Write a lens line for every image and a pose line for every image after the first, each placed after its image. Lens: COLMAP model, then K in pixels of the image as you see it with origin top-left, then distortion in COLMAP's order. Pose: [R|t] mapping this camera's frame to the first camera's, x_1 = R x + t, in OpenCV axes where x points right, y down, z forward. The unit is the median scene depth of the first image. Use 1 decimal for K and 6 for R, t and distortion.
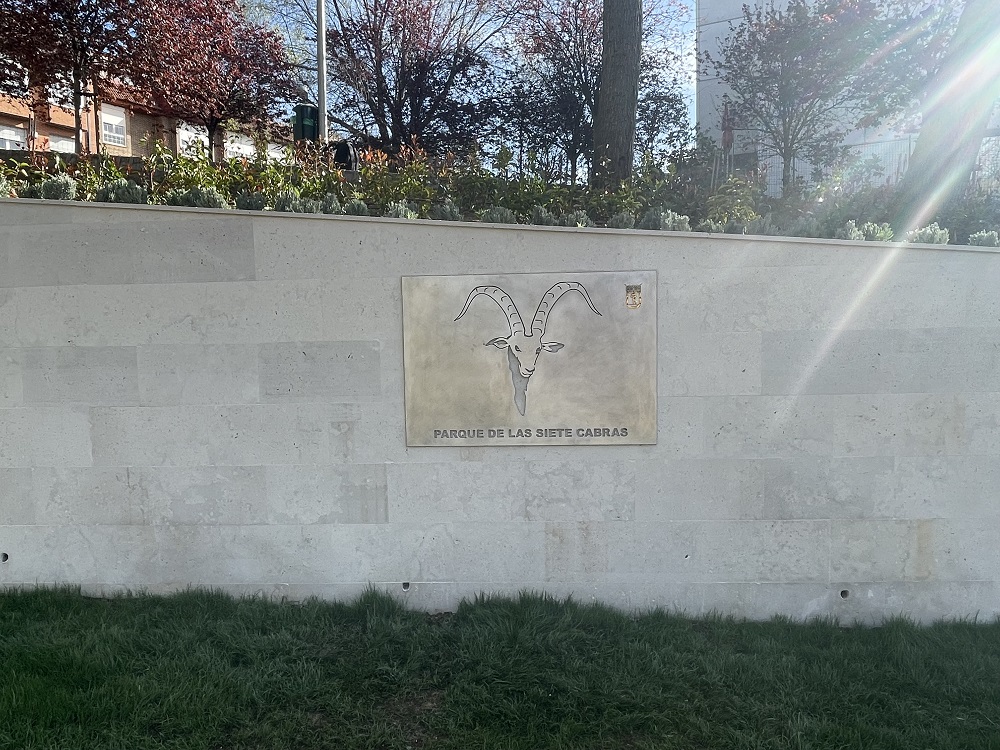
lens RADIAL K [[703.3, 0, 496.6], [0, 703.3, 368.3], [0, 0, 1]] dist [0.004744, -0.002442]
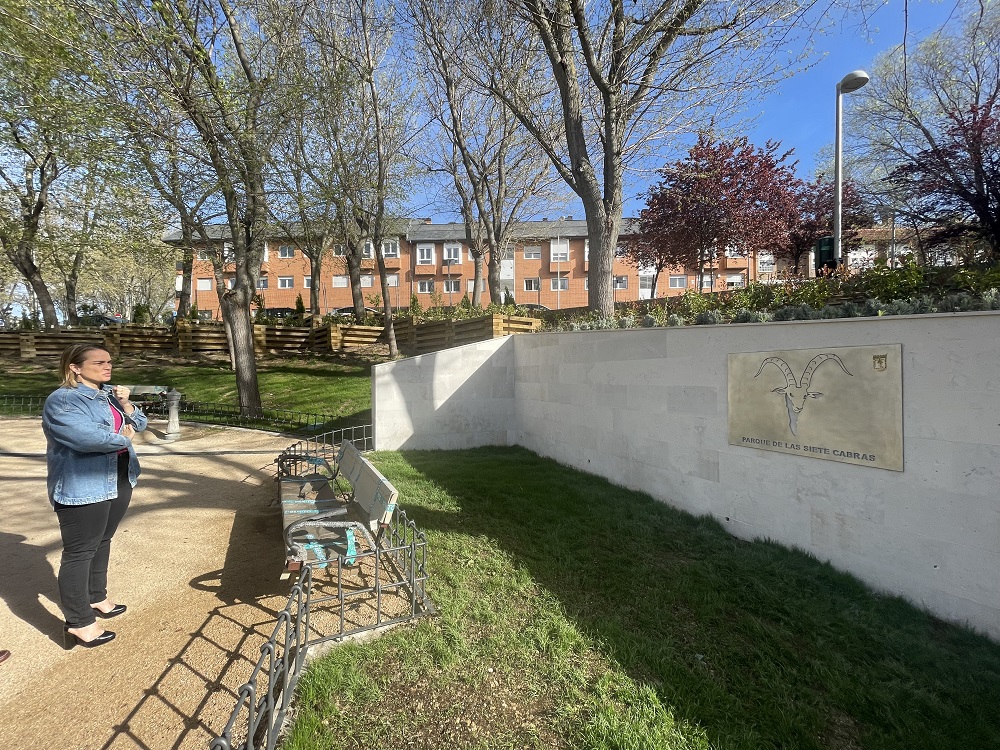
lens RADIAL K [[403.6, 0, 502.2], [0, 403.6, 375.6], [0, 0, 1]] dist [-0.001451, -0.000086]
pose [[0.464856, 0.015055, -0.885259, 0.548806], [-0.072503, 0.997145, -0.021114, -0.003630], [0.882413, 0.073999, 0.464620, -0.049105]]
